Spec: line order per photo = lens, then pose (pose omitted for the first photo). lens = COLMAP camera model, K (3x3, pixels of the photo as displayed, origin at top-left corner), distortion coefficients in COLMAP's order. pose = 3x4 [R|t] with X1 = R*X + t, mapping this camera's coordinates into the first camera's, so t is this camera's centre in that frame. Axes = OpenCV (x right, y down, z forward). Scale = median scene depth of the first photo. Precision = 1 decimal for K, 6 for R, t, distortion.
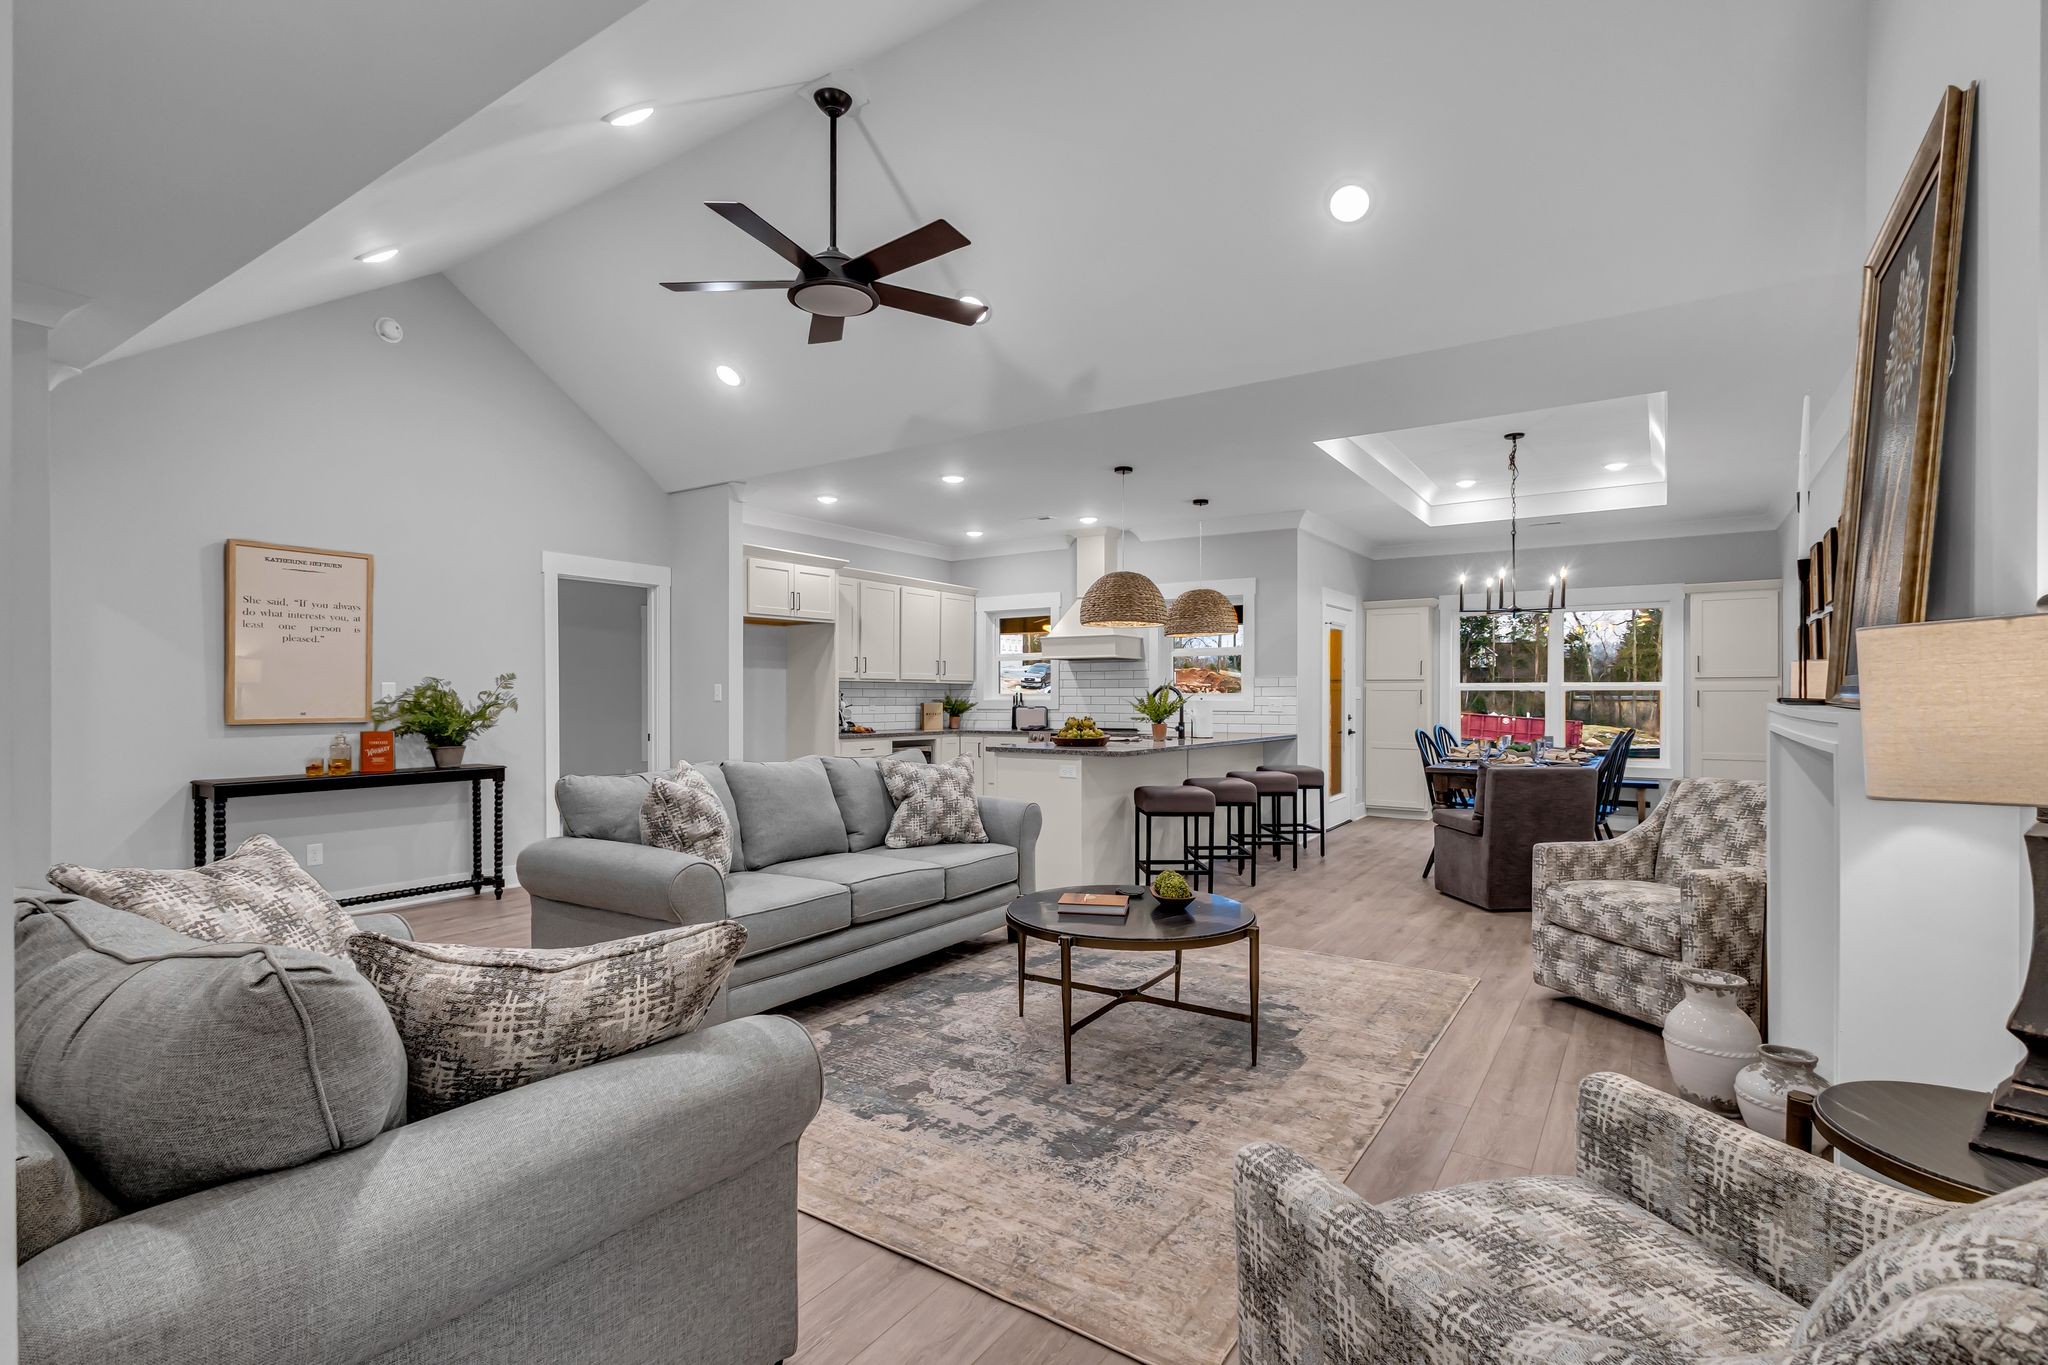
lens RADIAL K [[948.4, 0, 1031.9], [0, 948.4, 696.6], [0, 0, 1]] dist [0.011065, -0.003308]
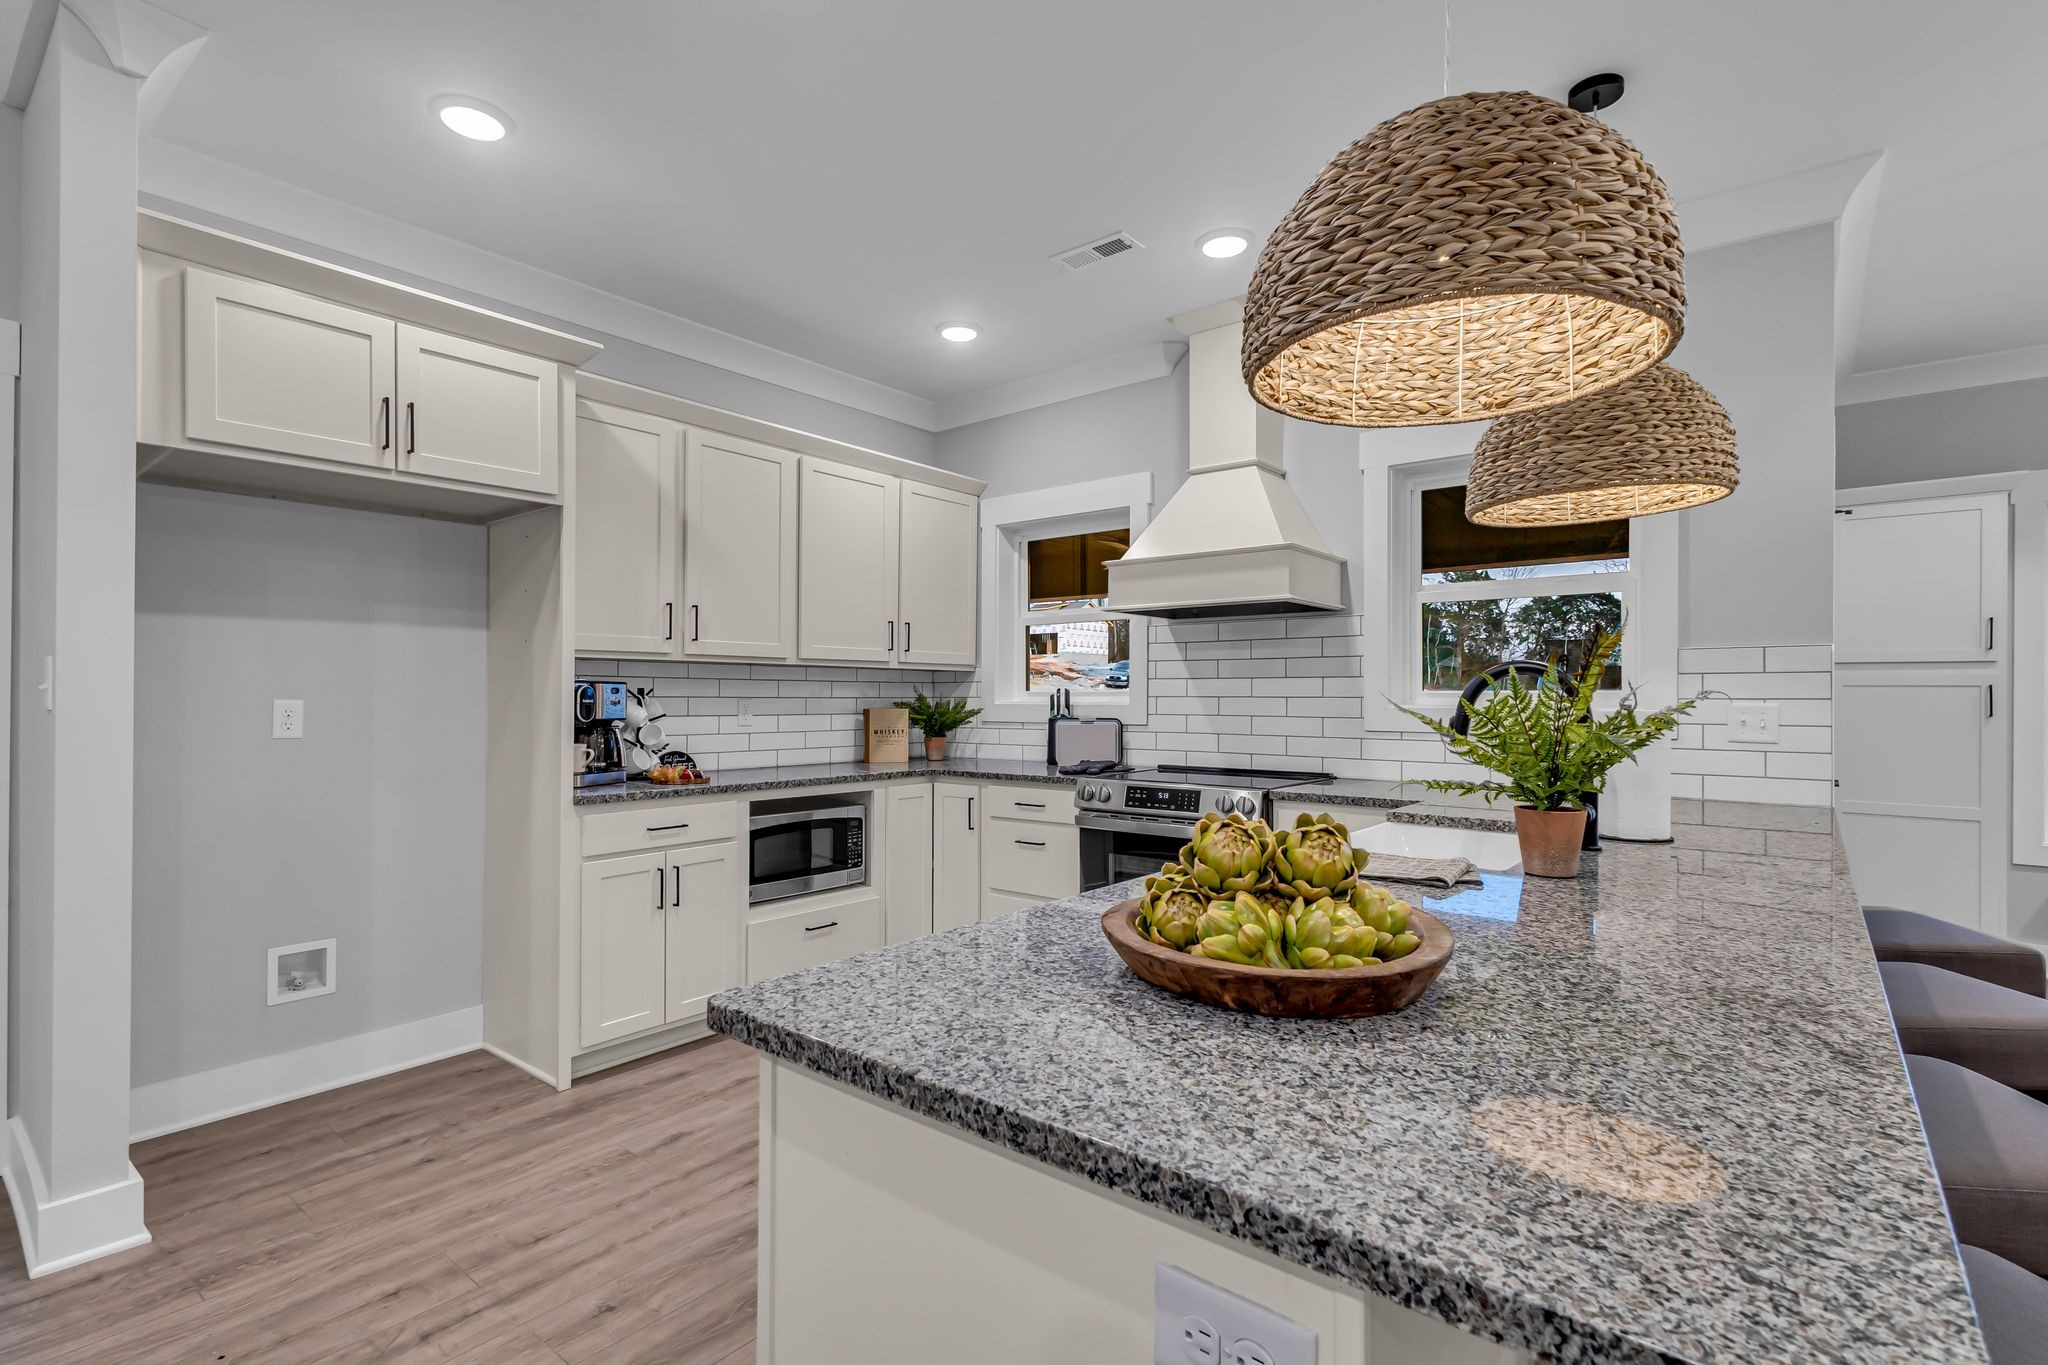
lens RADIAL K [[948.4, 0, 1024.8], [0, 948.4, 693.8], [0, 0, 1]] dist [0.011065, -0.003308]
pose [[0.994757, 0.003320, -0.102215, 0.016660], [-0.003701, 0.999987, -0.003540, 0.000158], [0.102202, 0.003900, 0.994756, 0.539802]]
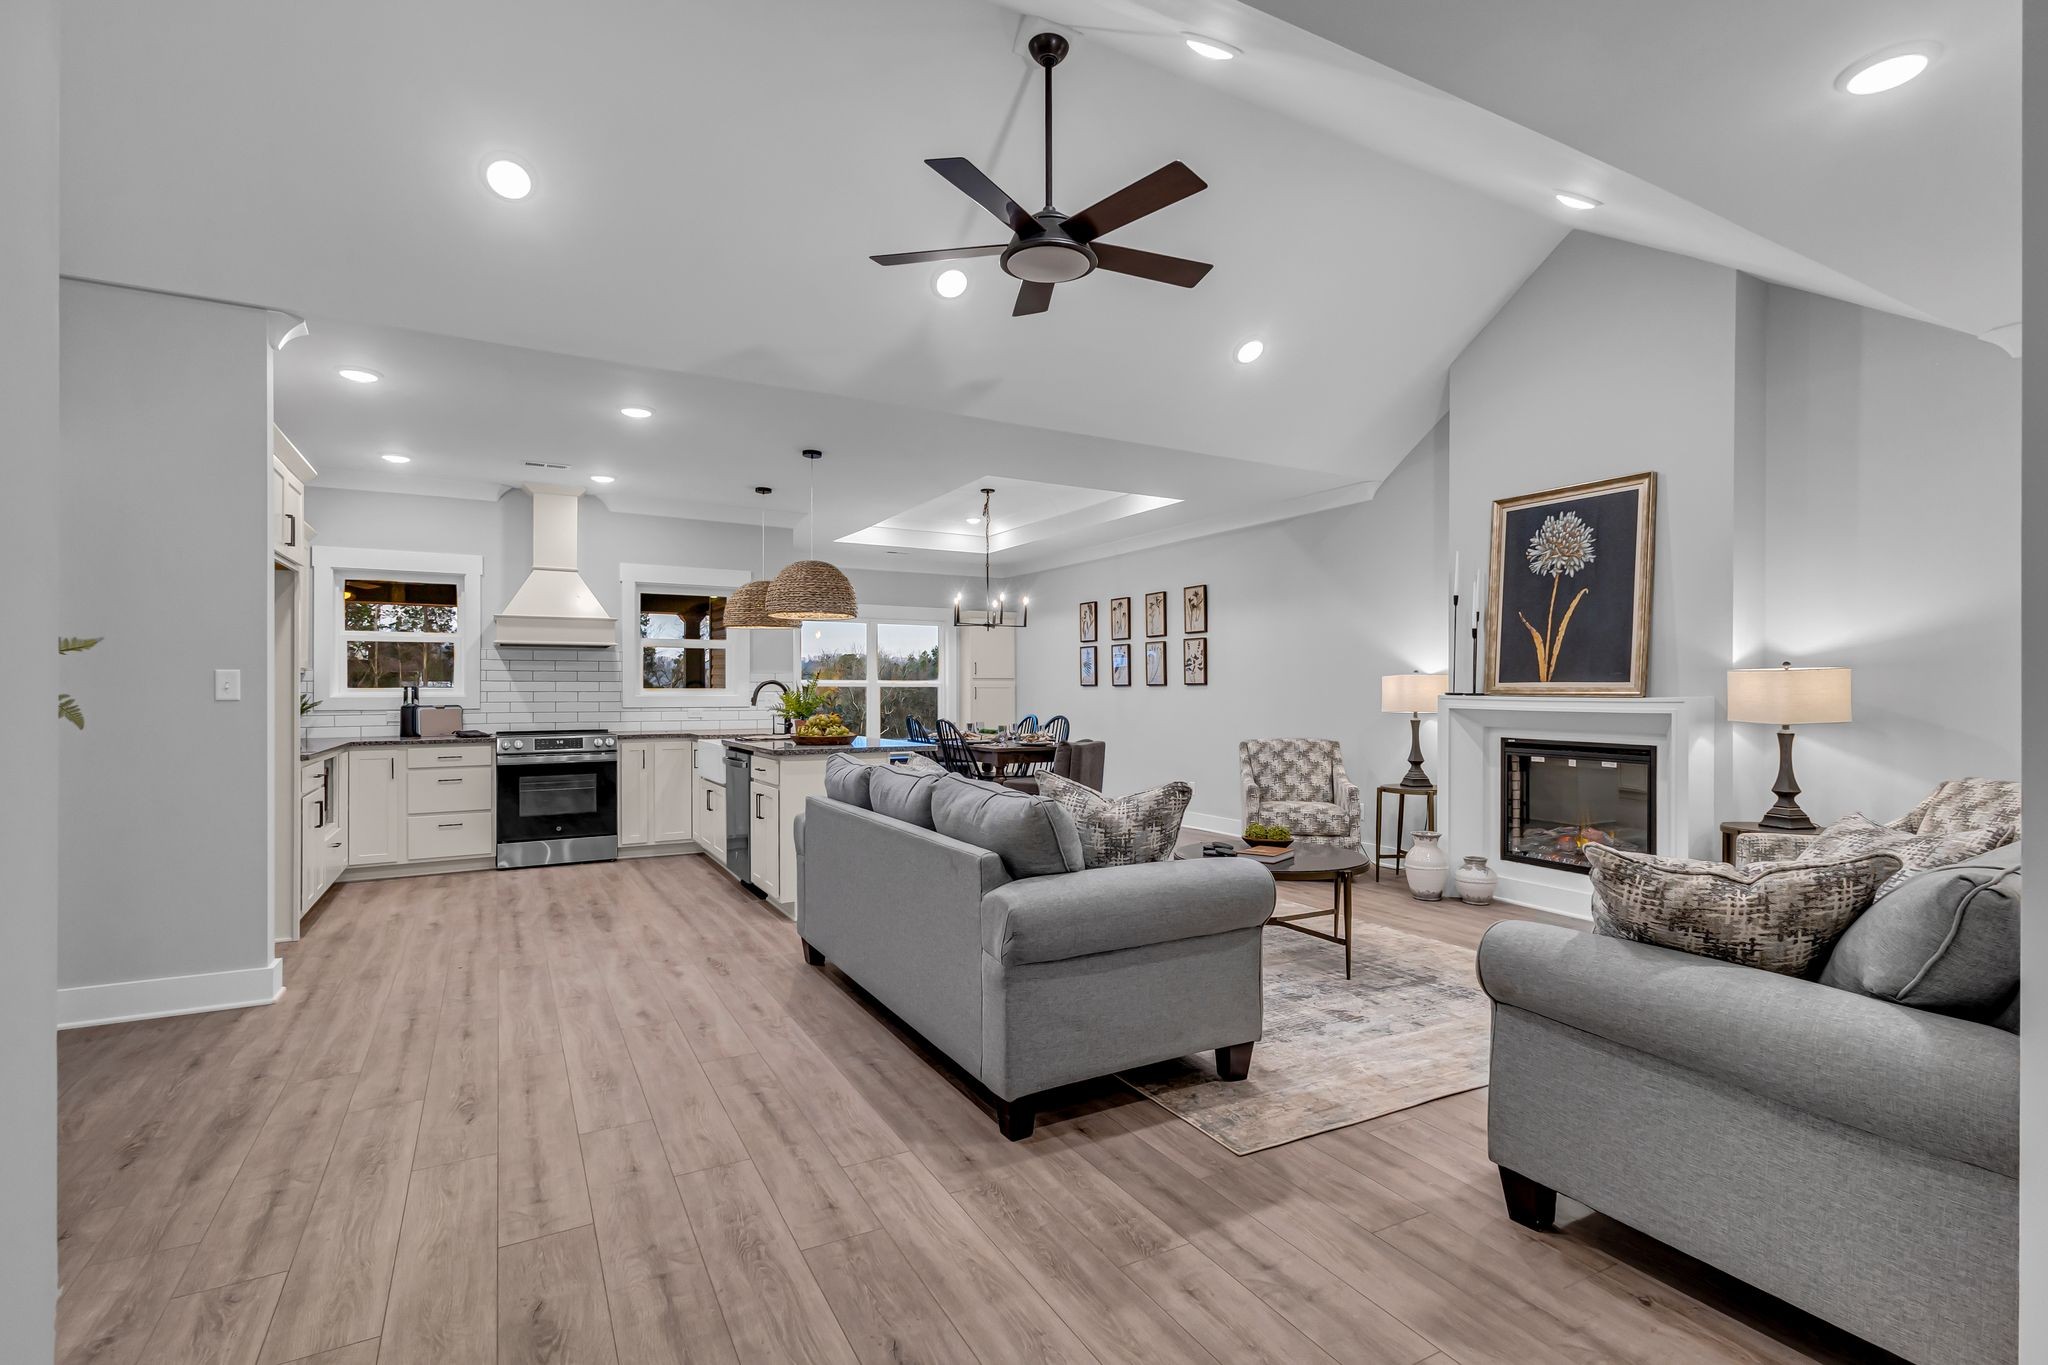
lens RADIAL K [[948.4, 0, 1022.5], [0, 948.4, 697.4], [0, 0, 1]] dist [0.011065, -0.003308]
pose [[0.474271, -0.006586, 0.880354, -0.446559], [0.000414, 0.999974, 0.007257, -0.001098], [-0.880379, -0.003077, 0.474262, 0.251328]]
